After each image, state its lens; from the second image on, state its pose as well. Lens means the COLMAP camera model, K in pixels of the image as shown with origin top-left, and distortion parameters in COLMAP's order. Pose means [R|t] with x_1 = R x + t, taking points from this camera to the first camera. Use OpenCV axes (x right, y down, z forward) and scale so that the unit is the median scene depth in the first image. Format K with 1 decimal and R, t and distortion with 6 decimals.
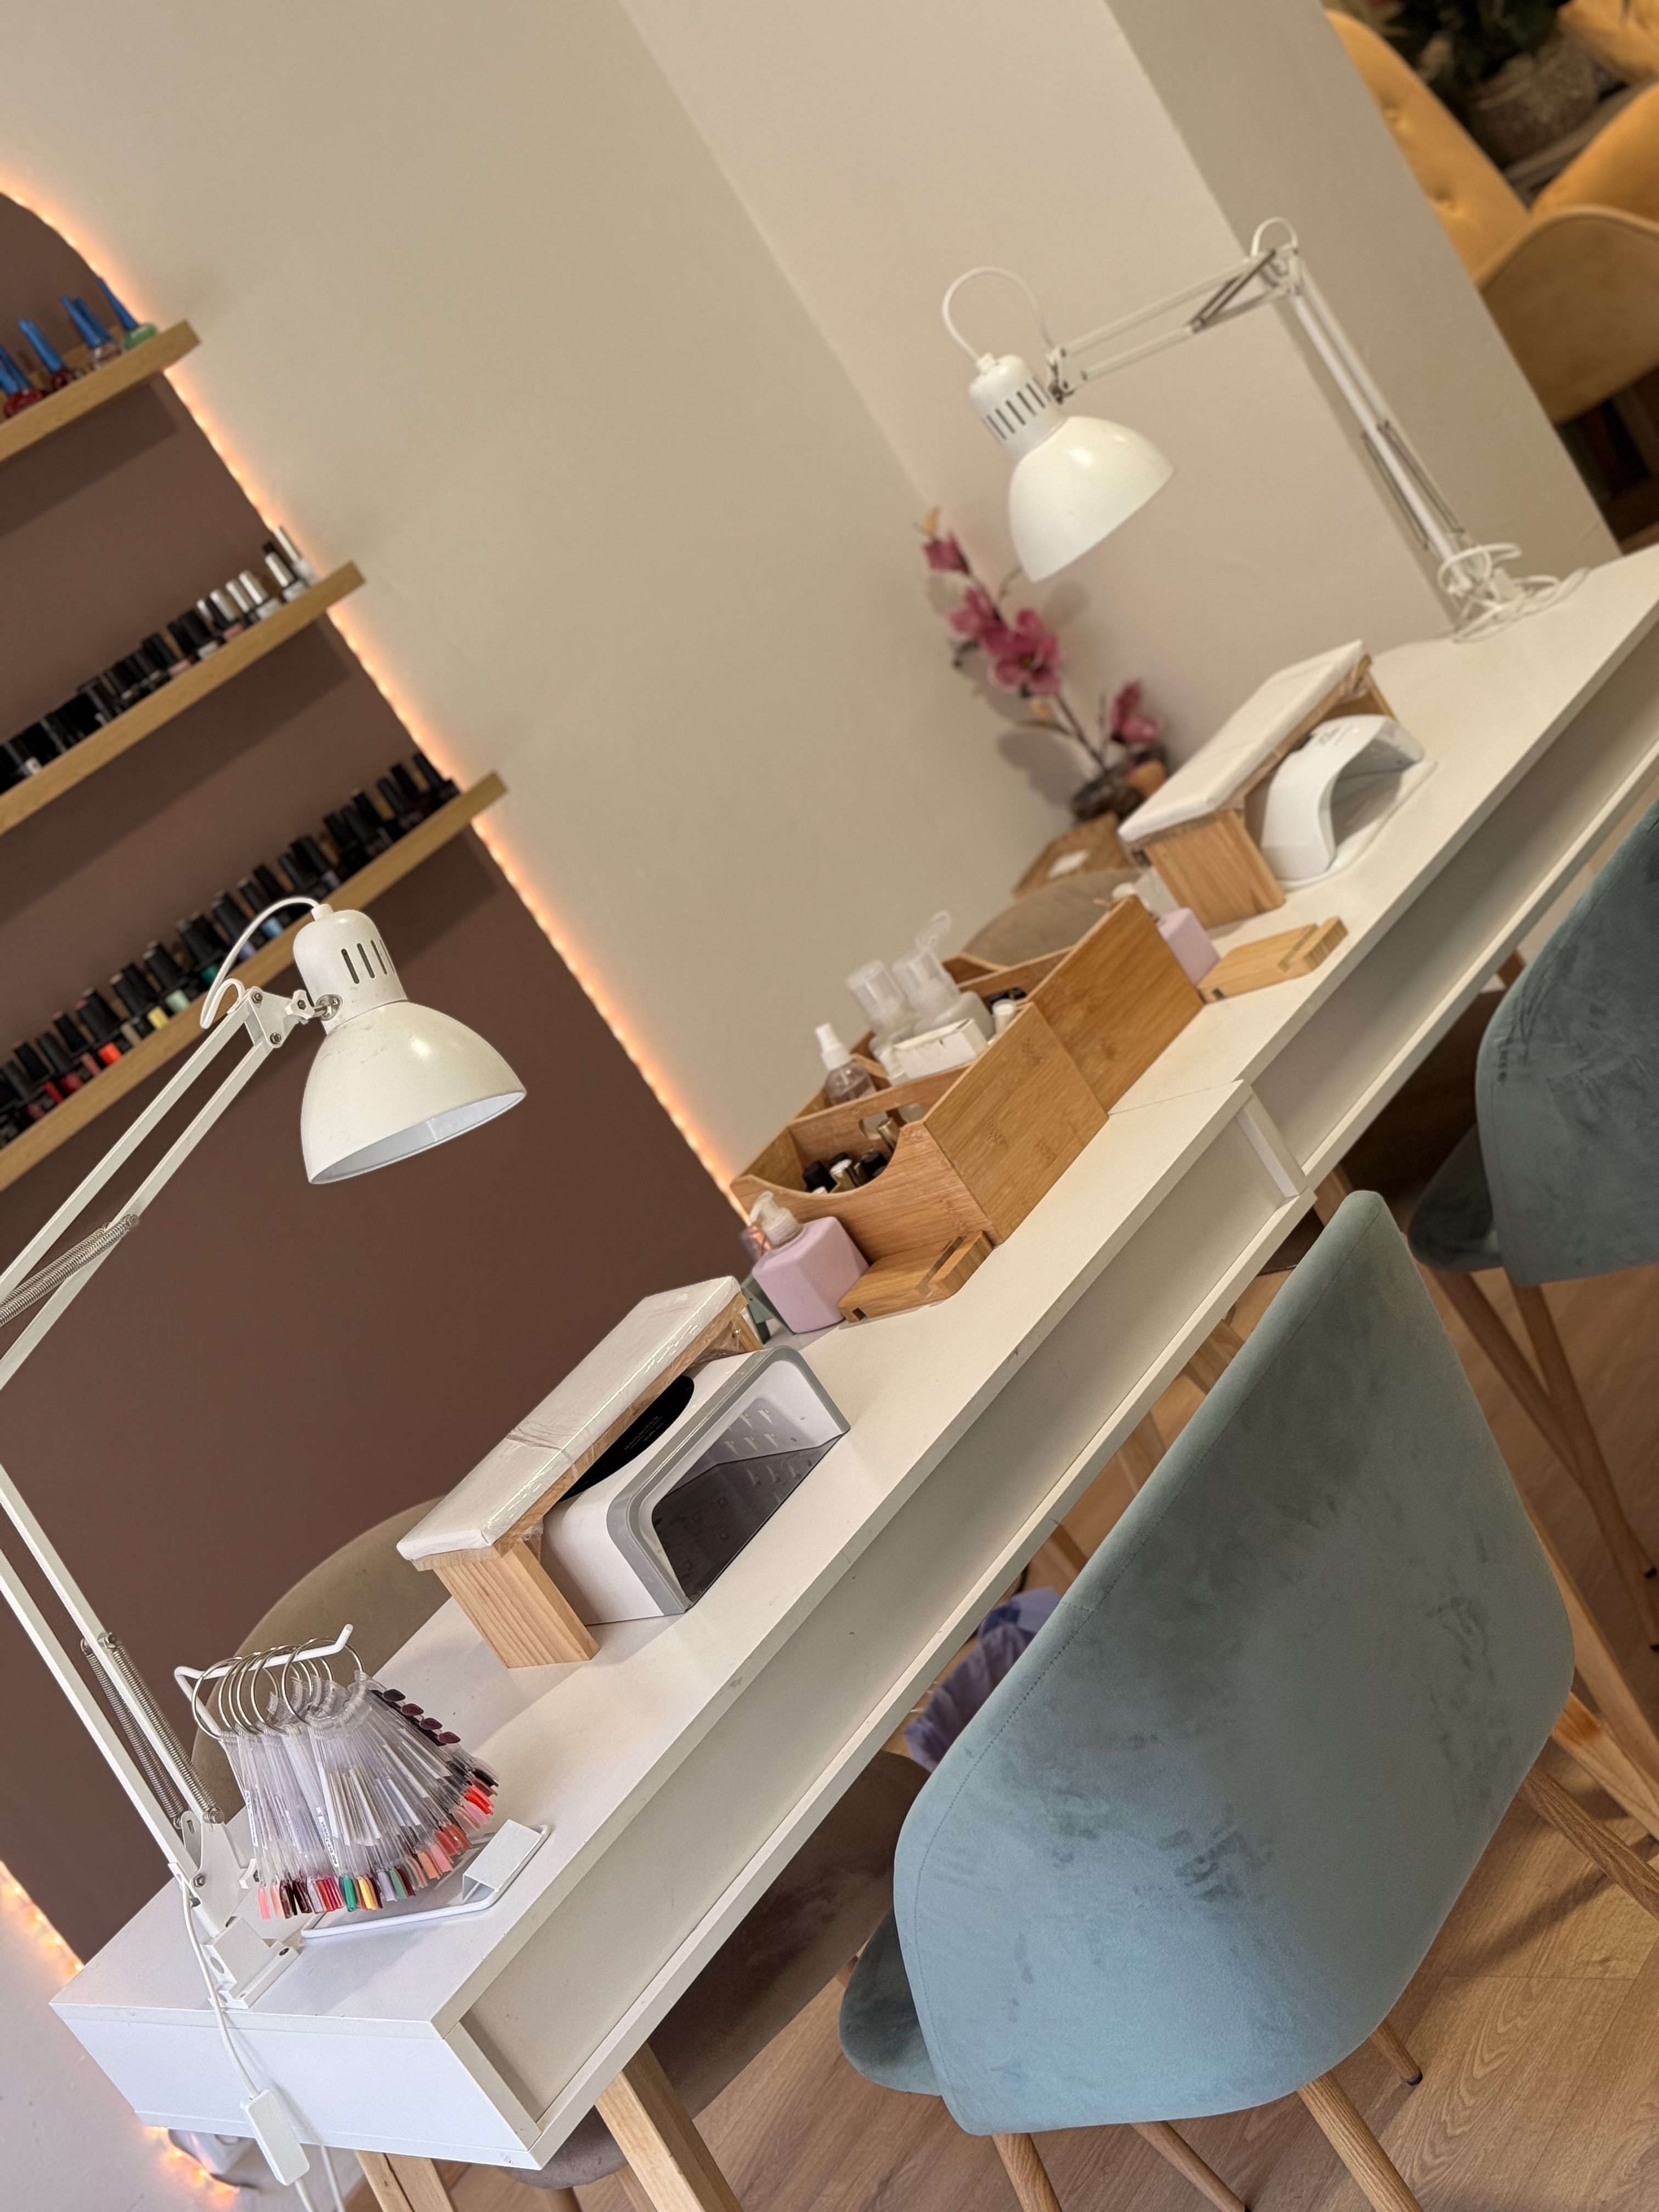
lens RADIAL K [[3101.1, 0, 829.5], [0, 3101.1, 1106.0], [0, 0, 1]] dist [0.211294, -0.462726]
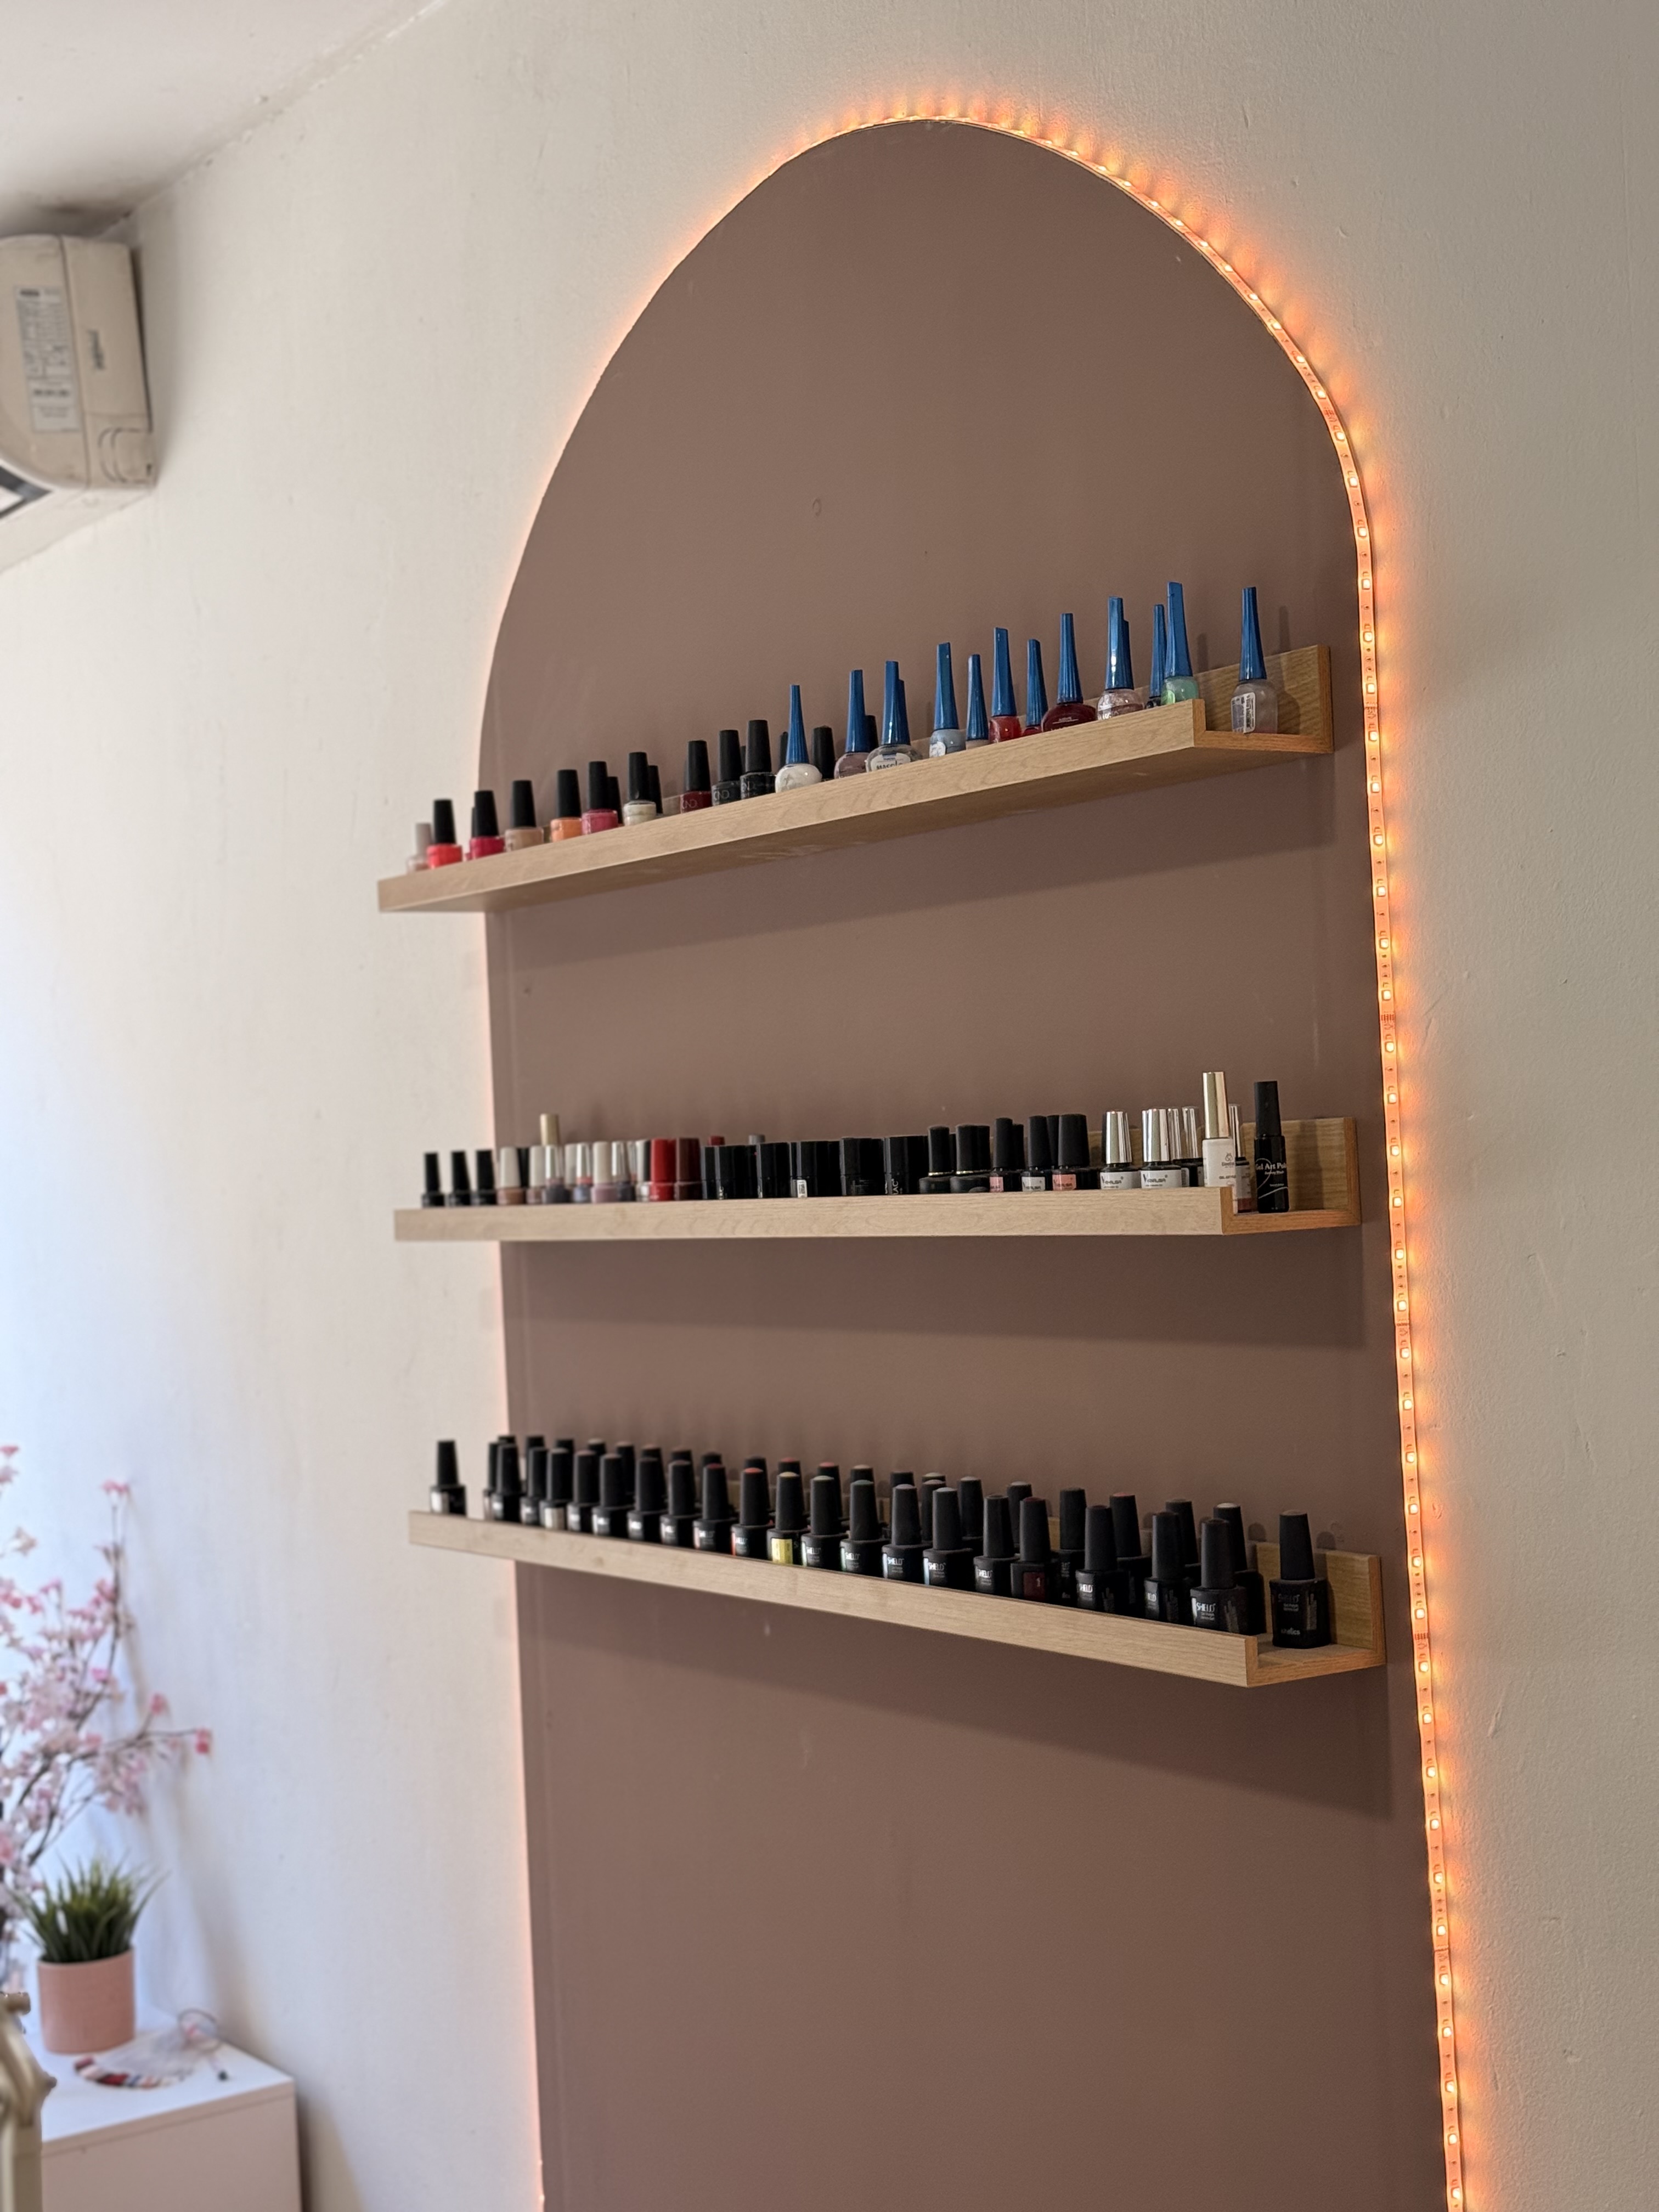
lens RADIAL K [[3101.1, 0, 829.5], [0, 3101.1, 1106.0], [0, 0, 1]] dist [0.211294, -0.462726]
pose [[-0.186926, 0.532220, -0.825712, 0.325798], [-0.111268, 0.823648, 0.556079, -0.510849], [0.976052, 0.195821, -0.094742, 1.029862]]
